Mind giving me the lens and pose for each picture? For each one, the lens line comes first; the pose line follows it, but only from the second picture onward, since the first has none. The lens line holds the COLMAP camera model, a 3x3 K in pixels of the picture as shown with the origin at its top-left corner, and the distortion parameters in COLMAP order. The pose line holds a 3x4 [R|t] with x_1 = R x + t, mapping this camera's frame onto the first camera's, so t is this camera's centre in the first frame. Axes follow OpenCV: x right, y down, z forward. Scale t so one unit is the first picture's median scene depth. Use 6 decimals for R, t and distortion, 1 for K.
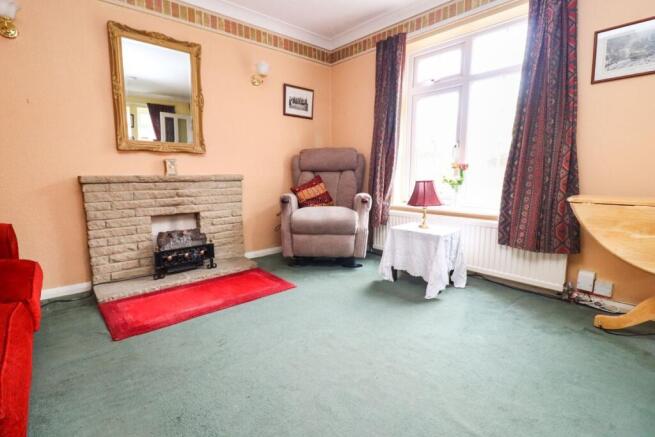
lens RADIAL K [[317.1, 0, 327.0], [0, 317.1, 214.9], [0, 0, 1]] dist [0.005088, -0.000175]
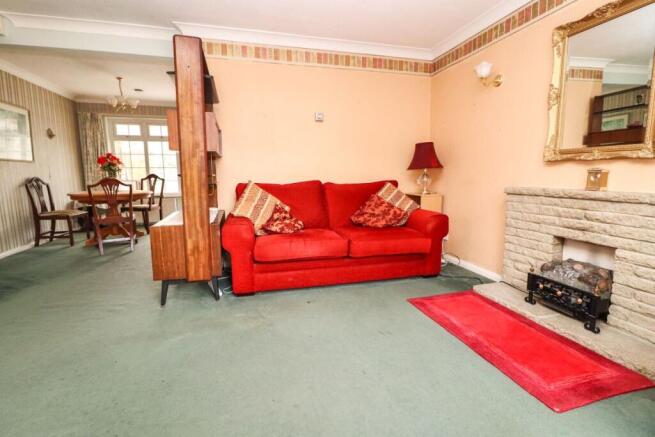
lens RADIAL K [[317.1, 0, 325.1], [0, 317.1, 215.3], [0, 0, 1]] dist [0.005088, -0.000175]
pose [[-0.450130, 0.119638, -0.884913, 0.499553], [-0.119119, 0.974083, 0.192285, -0.145374], [0.884983, 0.191963, -0.424212, 0.809273]]
